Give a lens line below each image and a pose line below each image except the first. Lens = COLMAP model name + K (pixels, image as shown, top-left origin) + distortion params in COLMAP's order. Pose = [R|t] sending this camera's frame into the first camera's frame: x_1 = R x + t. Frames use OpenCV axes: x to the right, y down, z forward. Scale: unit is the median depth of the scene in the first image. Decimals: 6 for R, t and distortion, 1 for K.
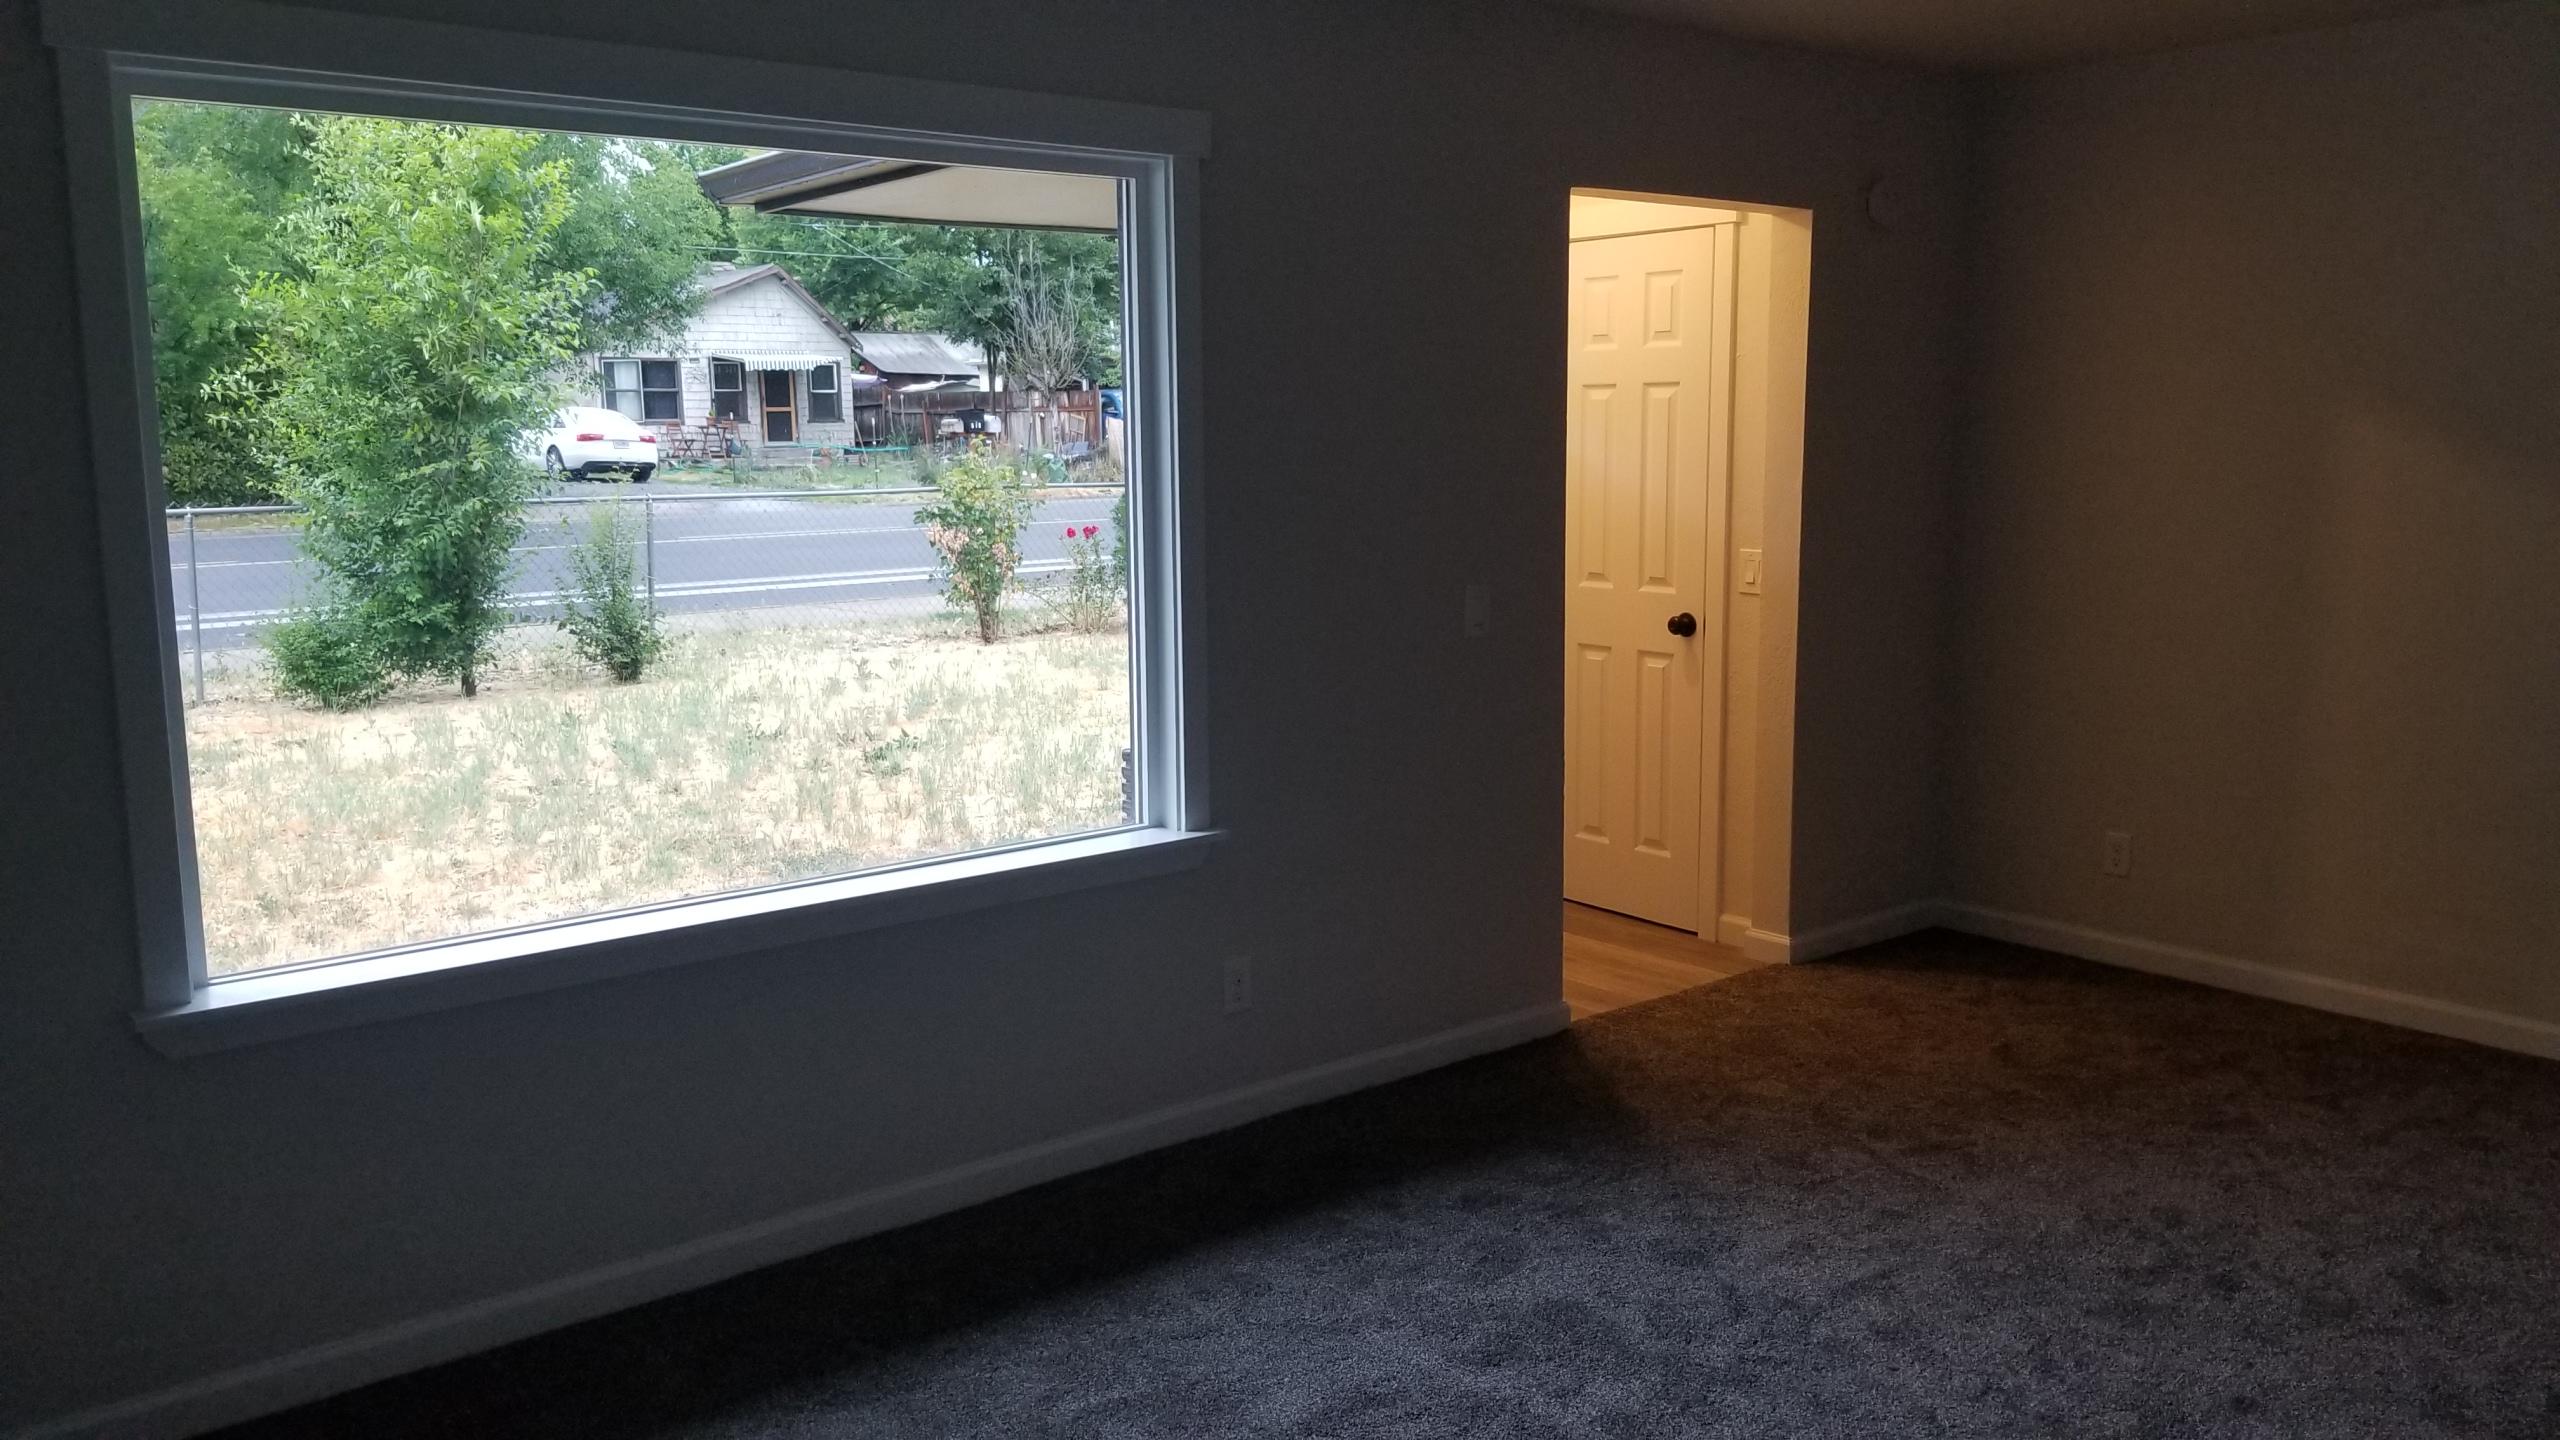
lens RADIAL K [[1994.7, 0, 1272.1], [0, 1994.7, 708.6], [0, 0, 1]] dist [0.070849, -0.034340]
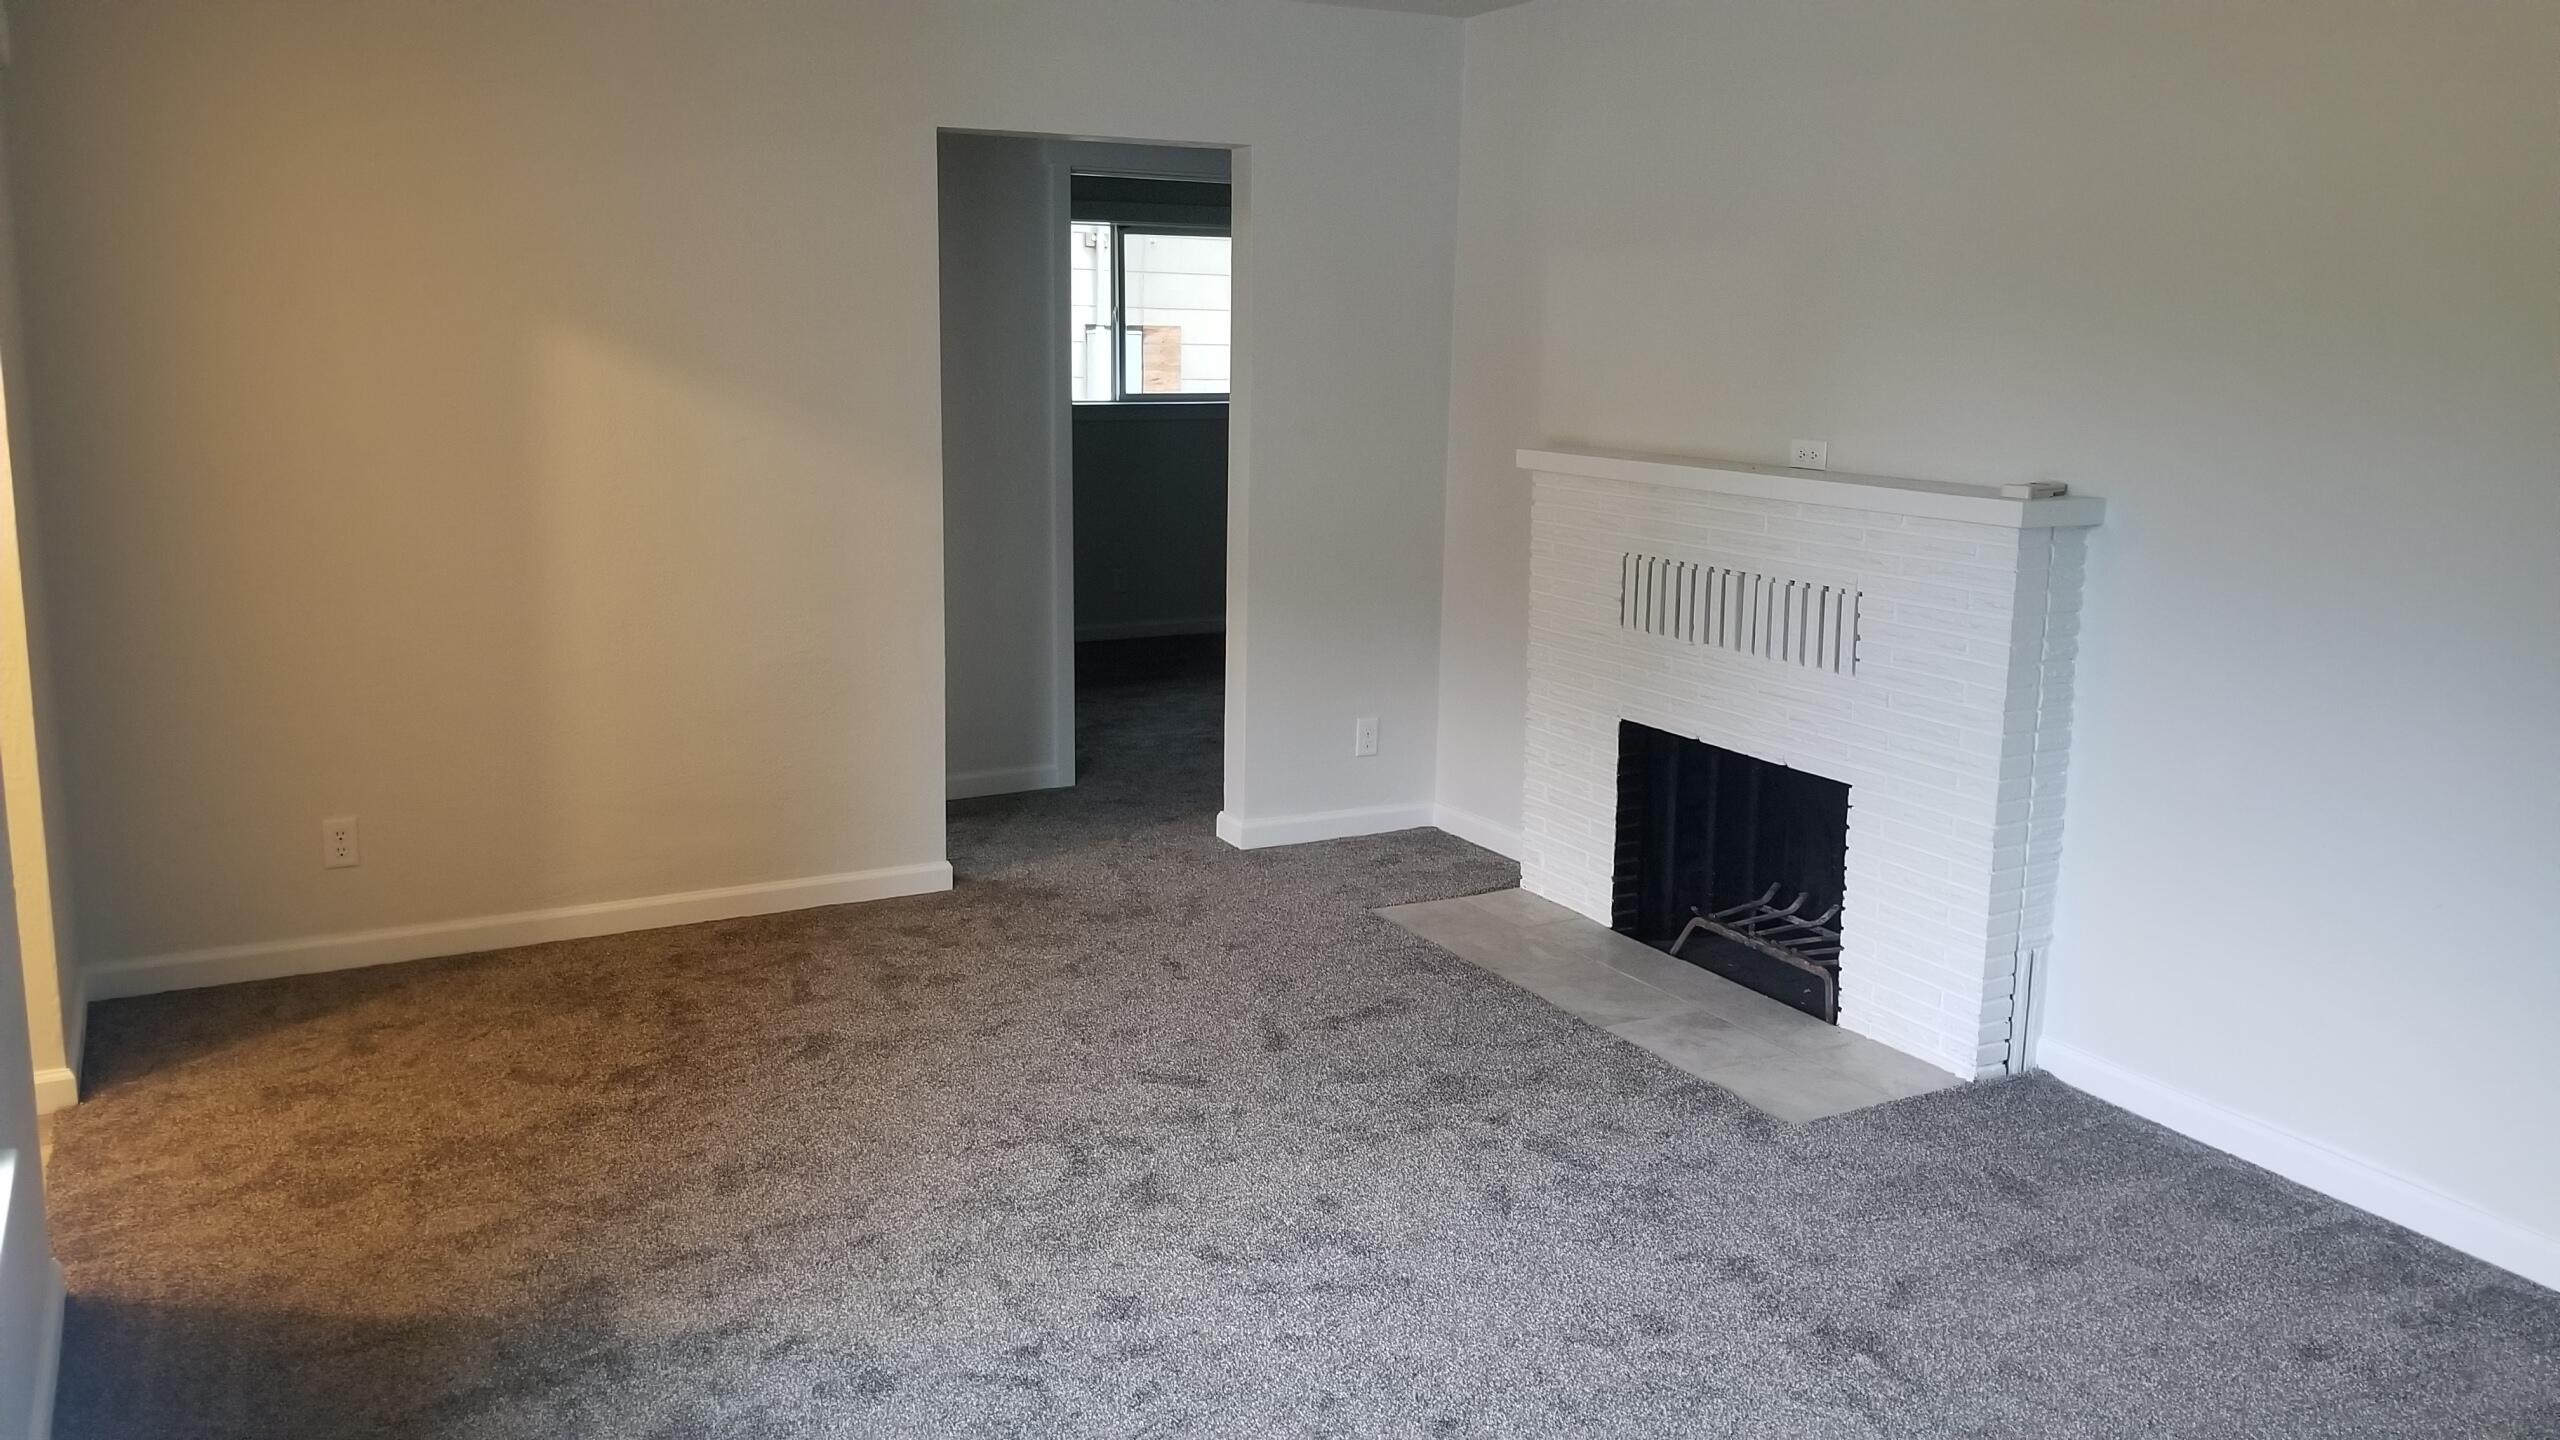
lens RADIAL K [[1994.7, 0, 1278.5], [0, 1994.7, 718.6], [0, 0, 1]] dist [0.070849, -0.034340]
pose [[0.191801, -0.177048, 0.965332, -0.409895], [0.127862, 0.979719, 0.154282, -0.077064], [-0.973069, 0.093838, 0.210548, 0.527995]]
